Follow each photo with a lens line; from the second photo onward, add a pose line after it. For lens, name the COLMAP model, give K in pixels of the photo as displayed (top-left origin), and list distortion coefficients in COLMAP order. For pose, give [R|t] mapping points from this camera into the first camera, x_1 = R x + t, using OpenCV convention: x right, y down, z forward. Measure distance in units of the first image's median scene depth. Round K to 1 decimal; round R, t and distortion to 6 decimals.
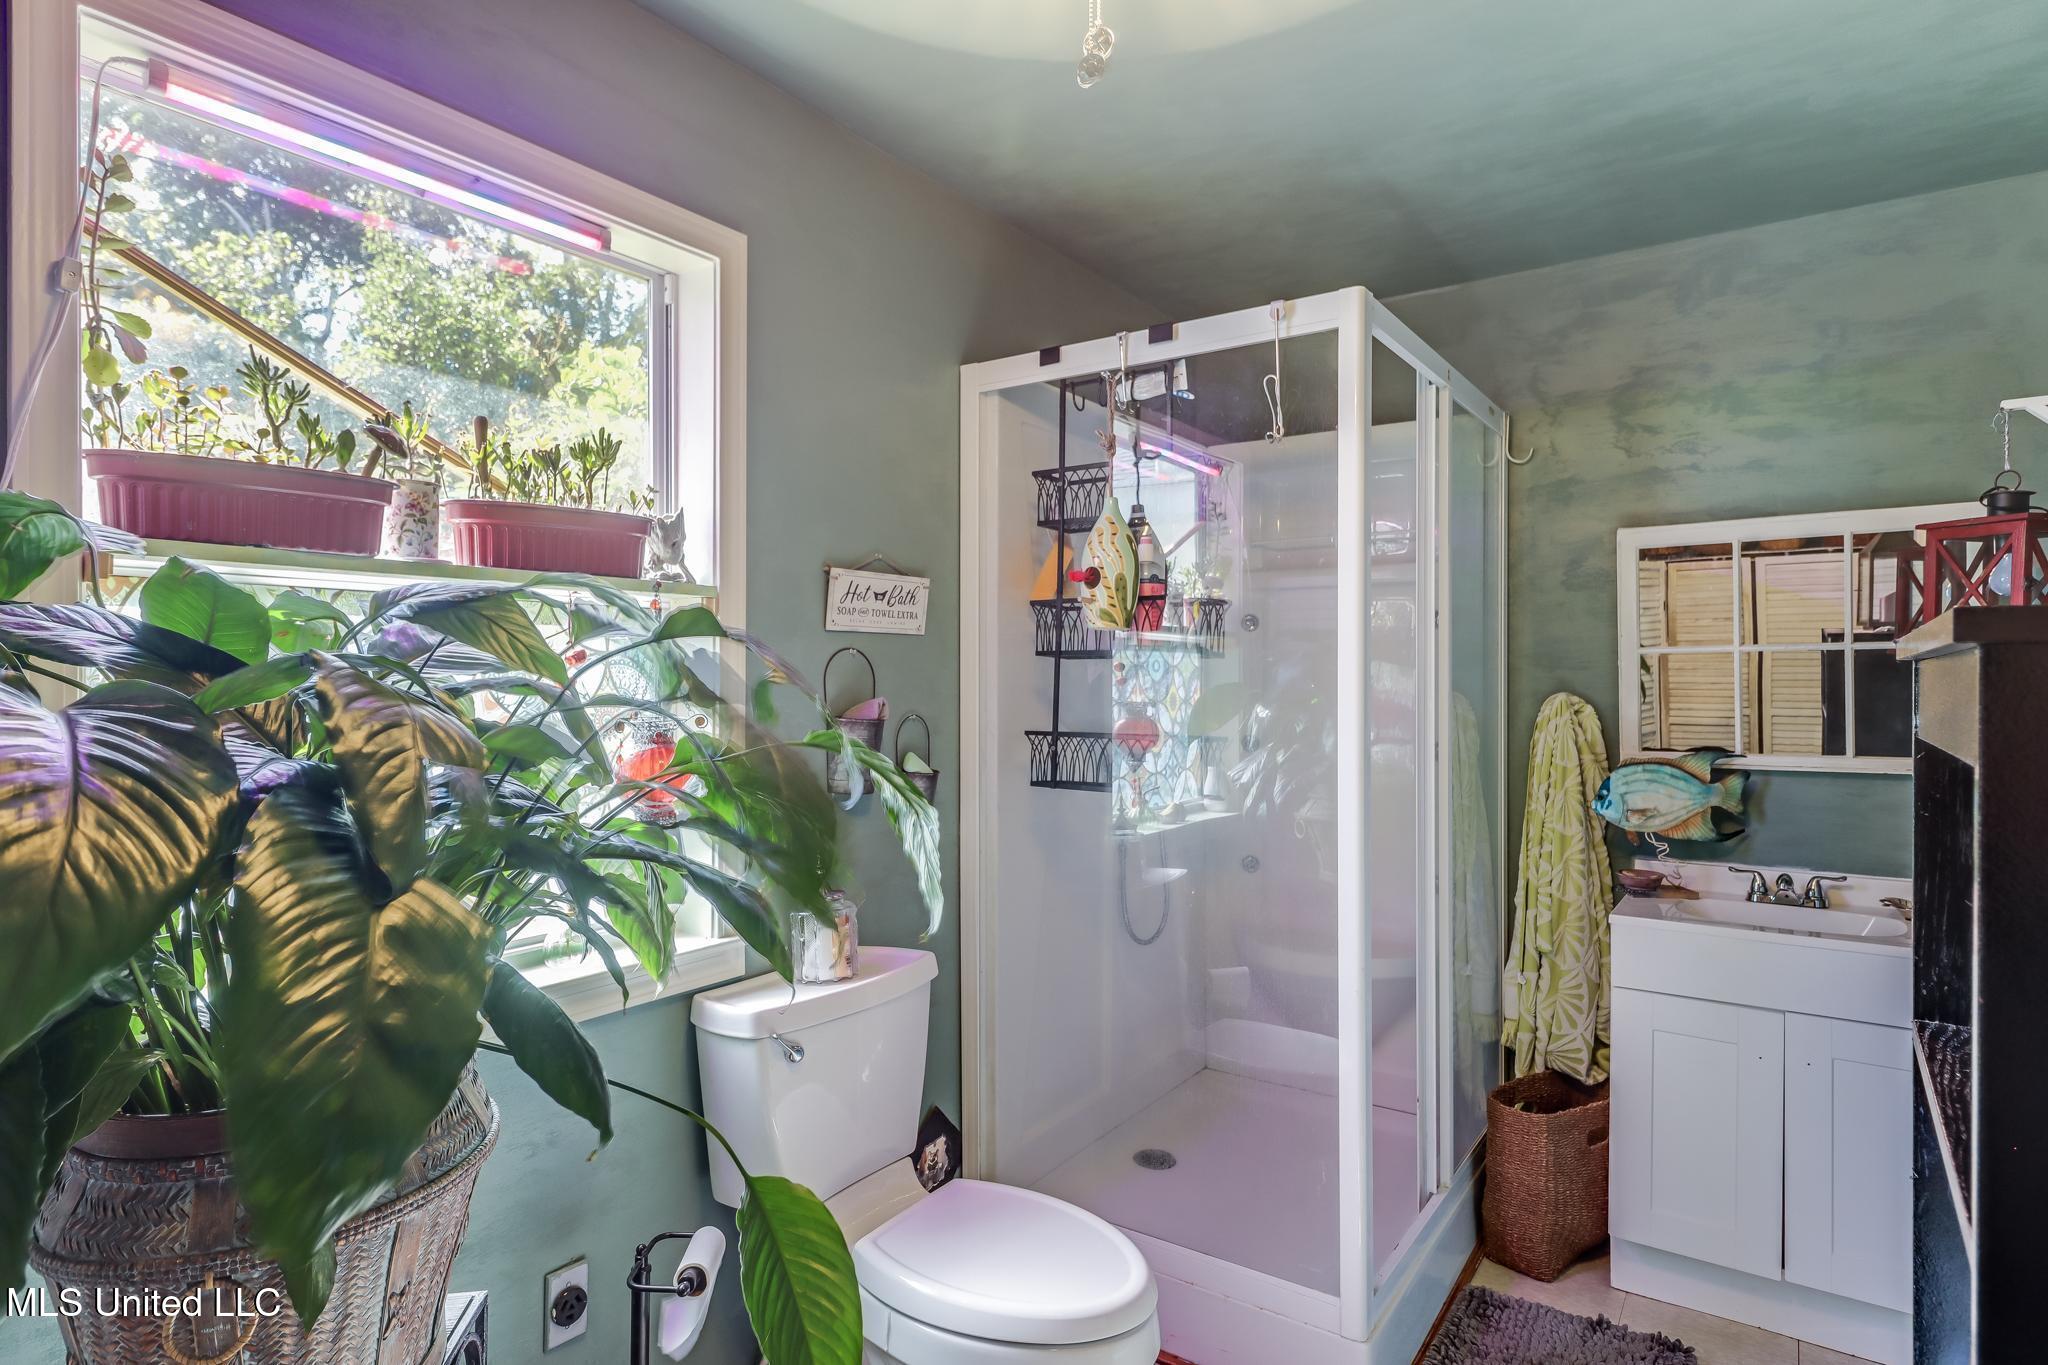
lens RADIAL K [[1163.2, 0, 1017.1], [0, 1163.2, 678.6], [0, 0, 1]] dist [0.013966, -0.001138]
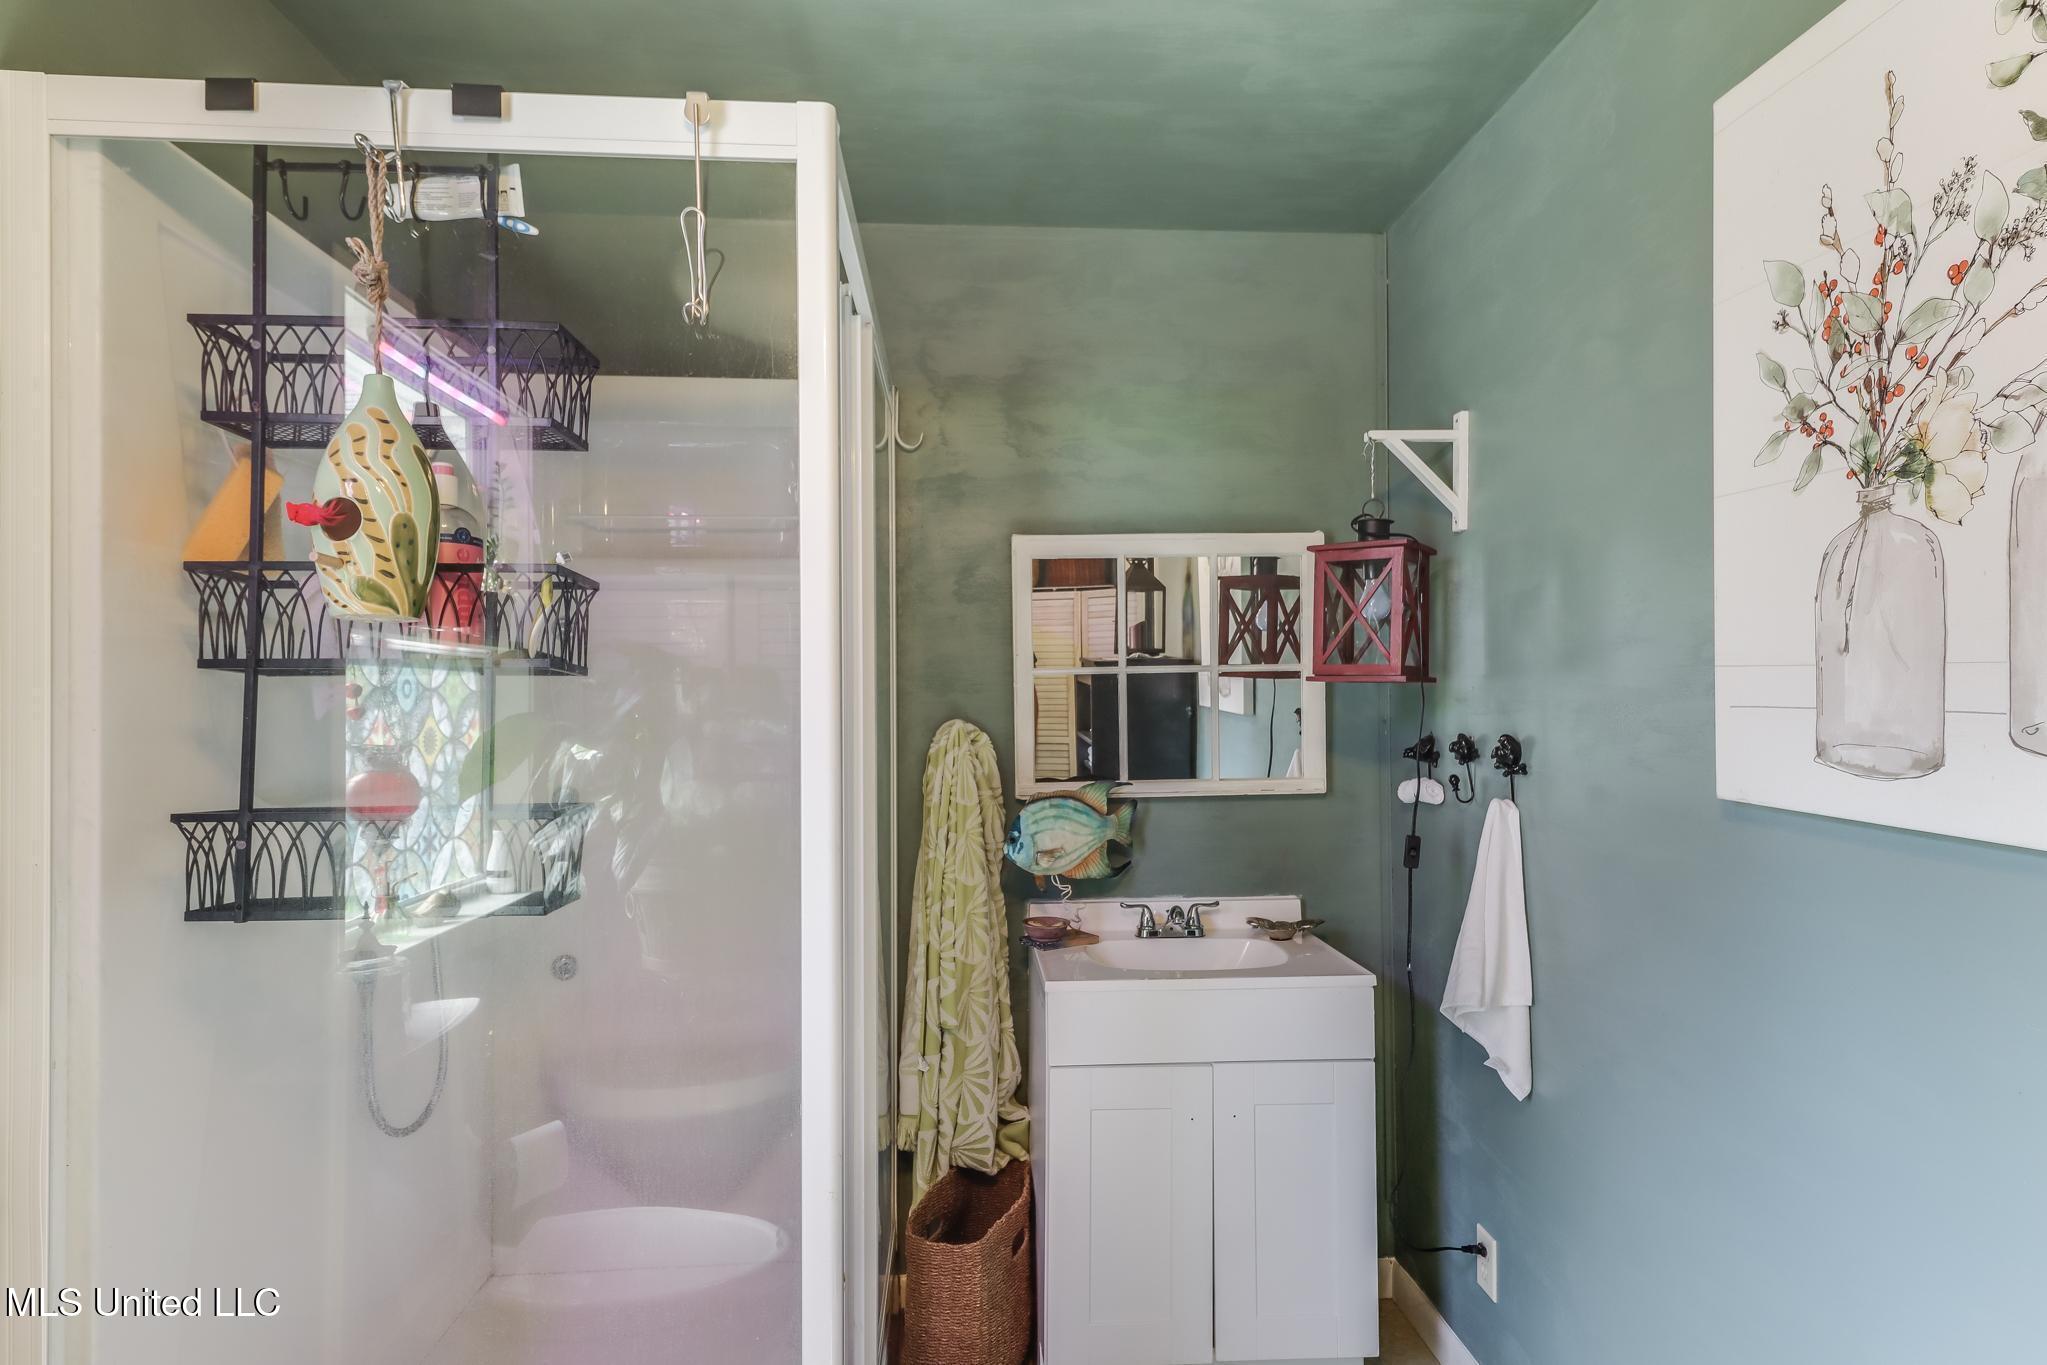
lens RADIAL K [[1123.8, 0, 1027.9], [0, 1123.8, 687.3], [0, 0, 1]] dist [0.039818, -0.015275]
pose [[0.783777, 0.001025, 0.621042, -0.009583], [0.008225, 0.999894, -0.012031, -0.001521], [-0.620988, 0.014537, 0.783685, 0.336390]]
